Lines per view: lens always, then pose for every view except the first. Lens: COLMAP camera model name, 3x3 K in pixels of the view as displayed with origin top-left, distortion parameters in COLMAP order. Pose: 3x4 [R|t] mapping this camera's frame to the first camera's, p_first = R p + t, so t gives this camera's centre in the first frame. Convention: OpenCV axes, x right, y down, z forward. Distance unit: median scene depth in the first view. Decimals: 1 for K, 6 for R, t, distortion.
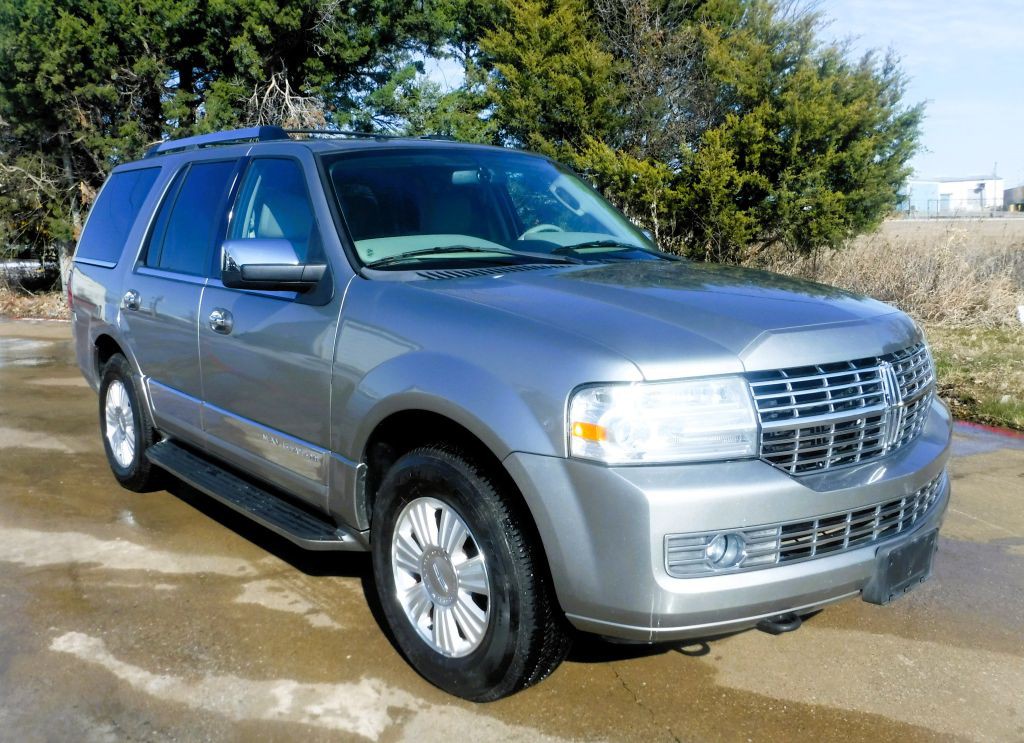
lens RADIAL K [[959.7, 0, 541.3], [0, 959.7, 341.7], [0, 0, 1]] dist [-0.073106, 0.006453]
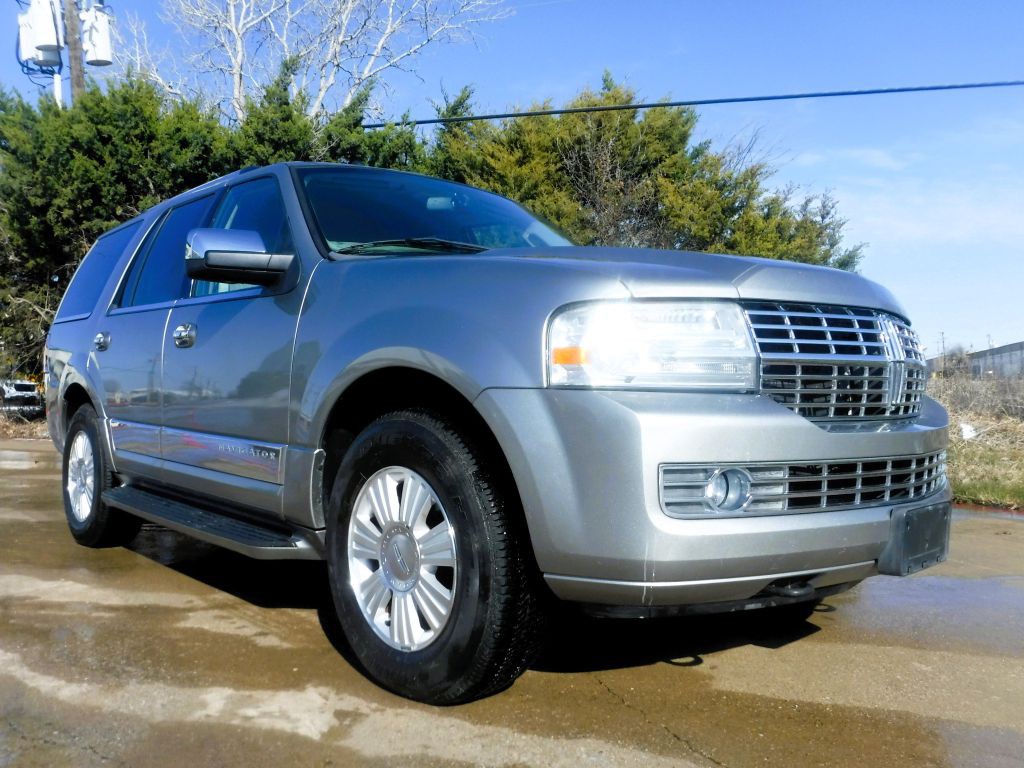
lens RADIAL K [[854.5, 0, 530.6], [0, 854.5, 383.6], [0, 0, 1]] dist [-0.077062, 0.019621]
pose [[0.999690, 0.006244, 0.024099, -0.005081], [-0.001916, 0.984460, -0.175596, 0.212961], [-0.024821, 0.175495, 0.984167, 0.182439]]
